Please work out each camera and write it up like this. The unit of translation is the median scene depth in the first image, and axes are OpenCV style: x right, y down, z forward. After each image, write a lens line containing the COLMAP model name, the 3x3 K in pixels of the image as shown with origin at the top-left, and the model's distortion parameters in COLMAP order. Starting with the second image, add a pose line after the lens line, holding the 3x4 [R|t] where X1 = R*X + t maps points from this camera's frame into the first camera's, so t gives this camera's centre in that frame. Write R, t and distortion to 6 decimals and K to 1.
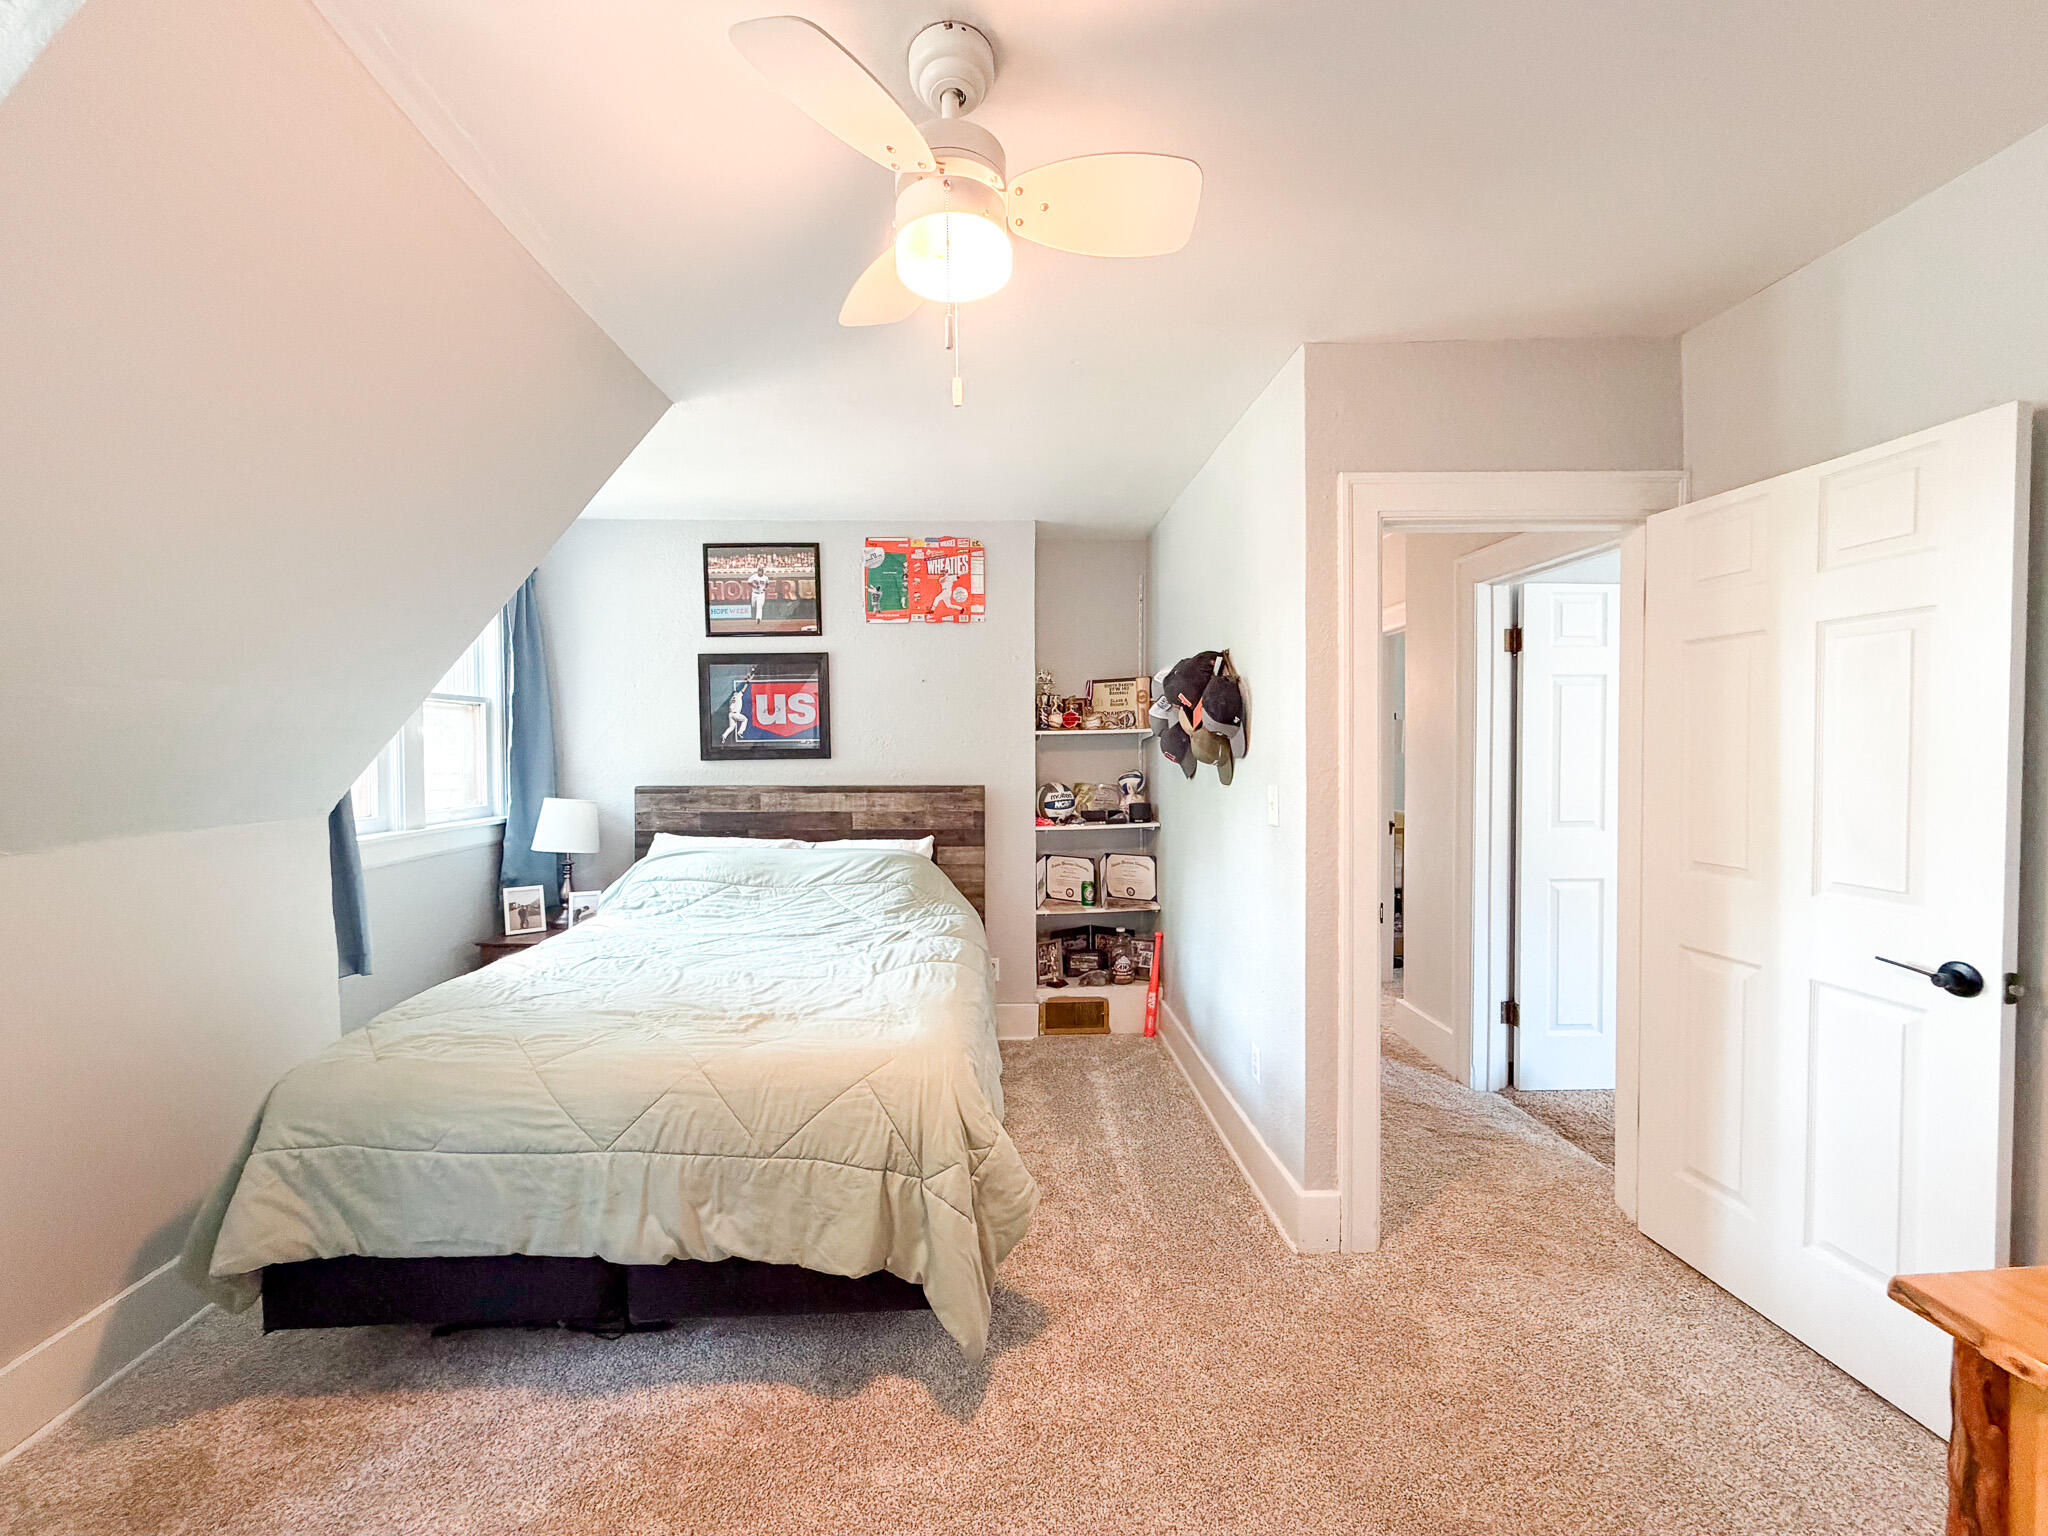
lens RADIAL K [[814.3, 0, 1020.5], [0, 814.3, 772.8], [0, 0, 1]] dist [0.000351, -0.000009]
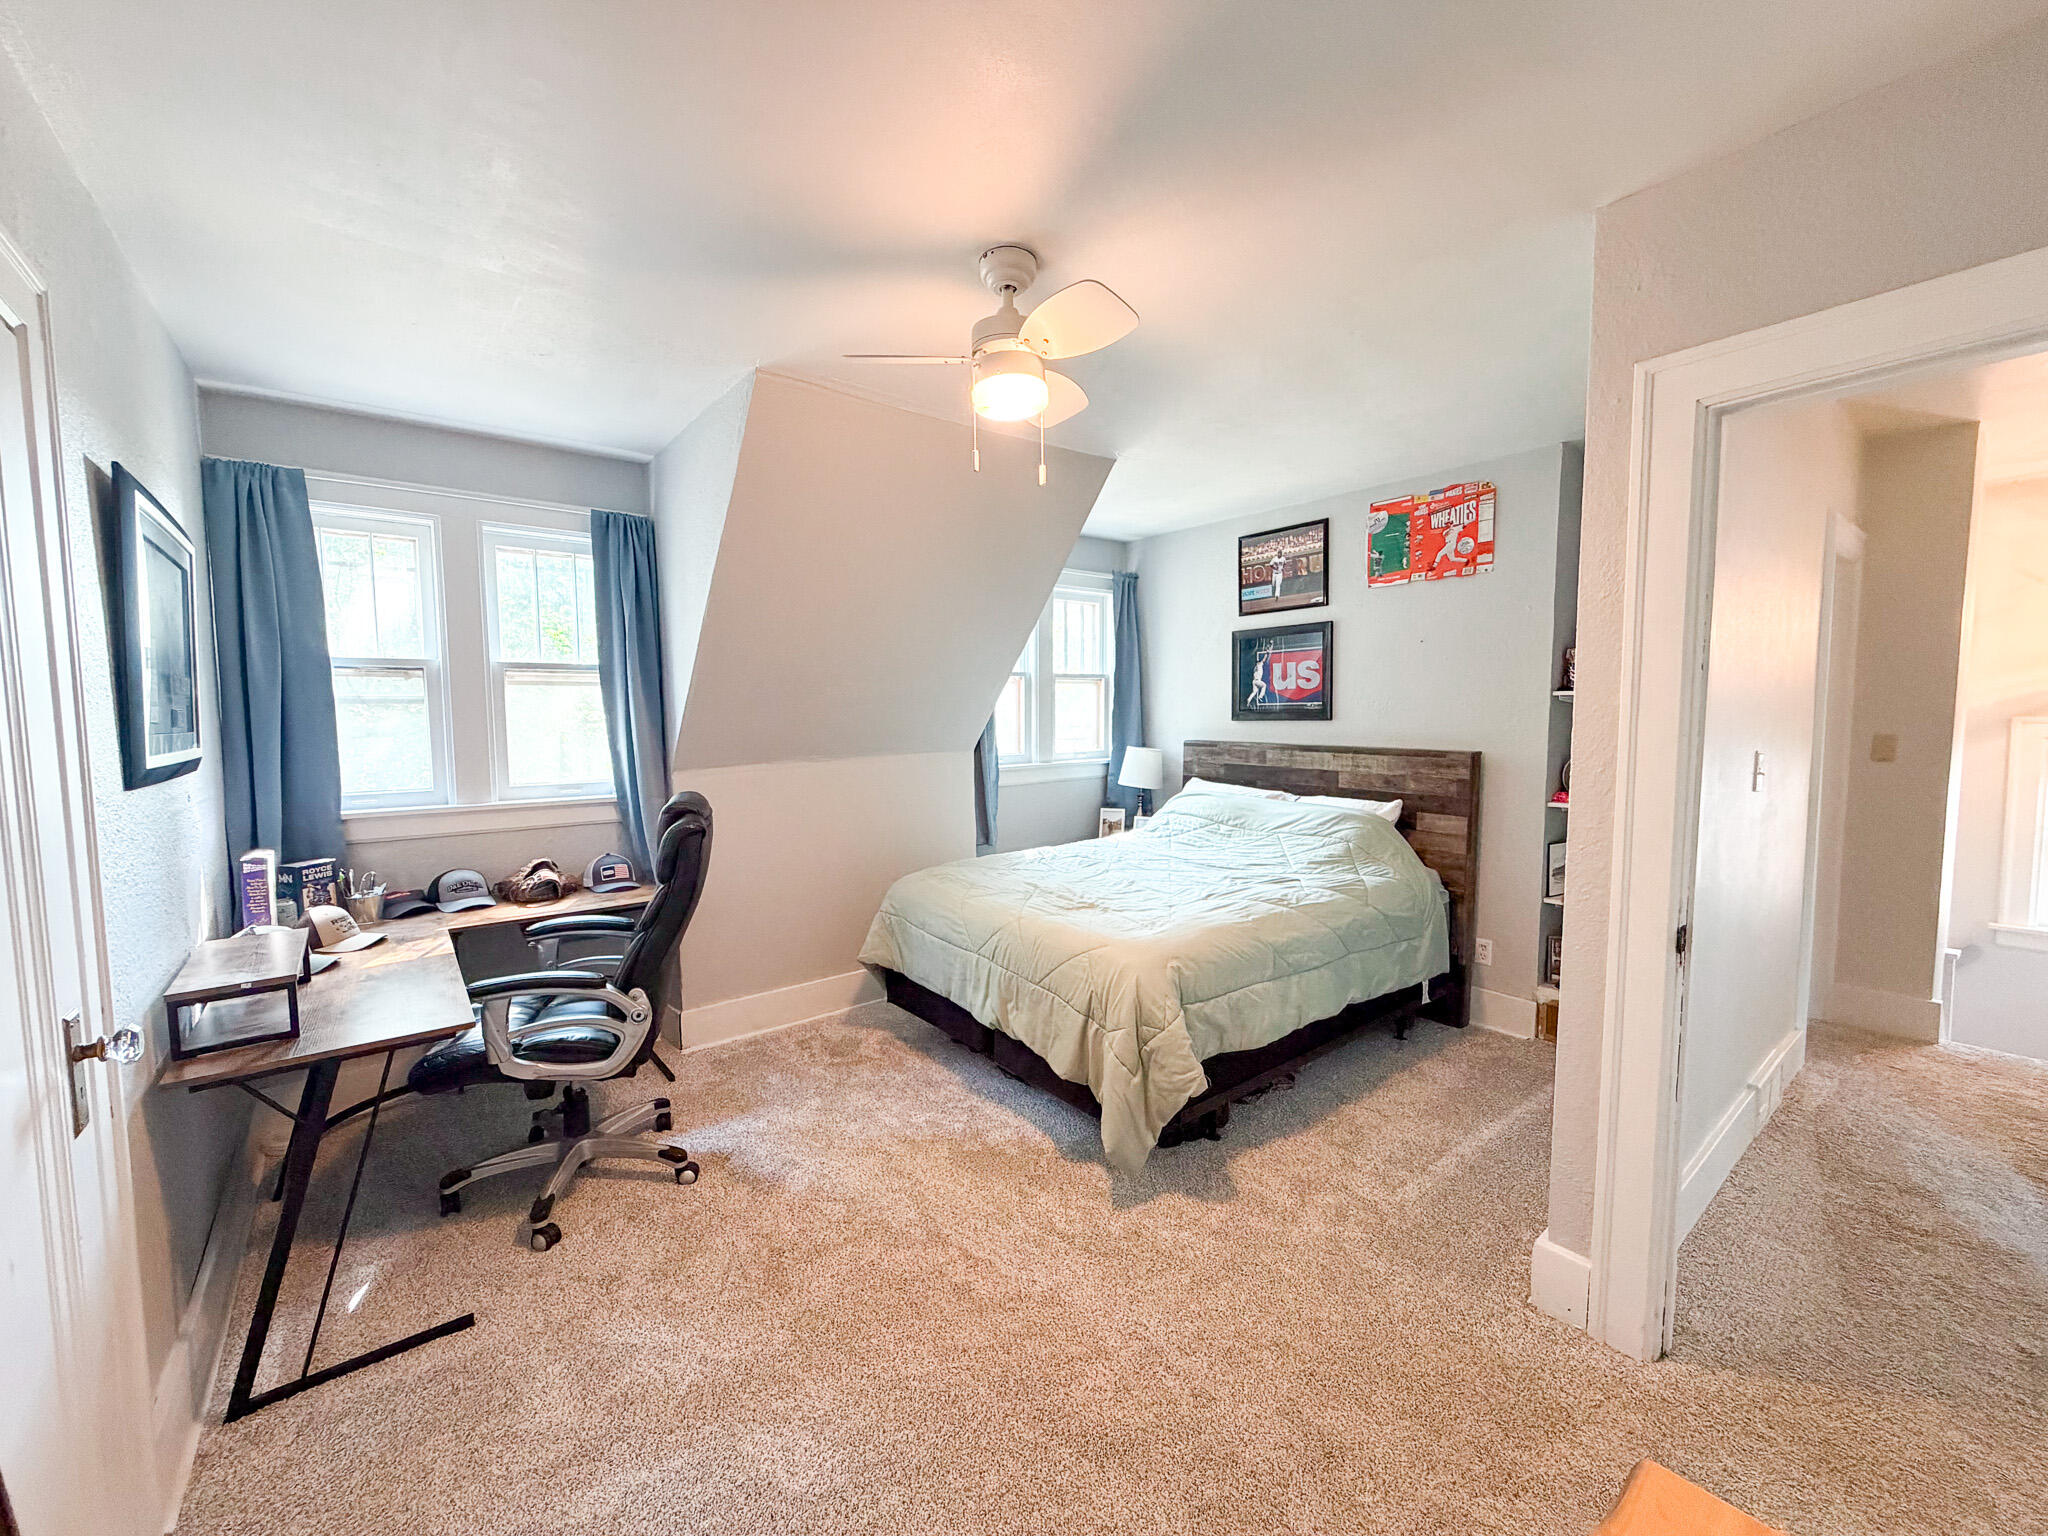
lens RADIAL K [[814.3, 0, 1017.3], [0, 814.3, 771.8], [0, 0, 1]] dist [0.000351, -0.000009]
pose [[0.588524, 0.064996, -0.805863, 0.404887], [-0.019066, 0.997602, 0.066537, -0.013802], [0.808255, -0.023794, 0.588352, 0.035166]]
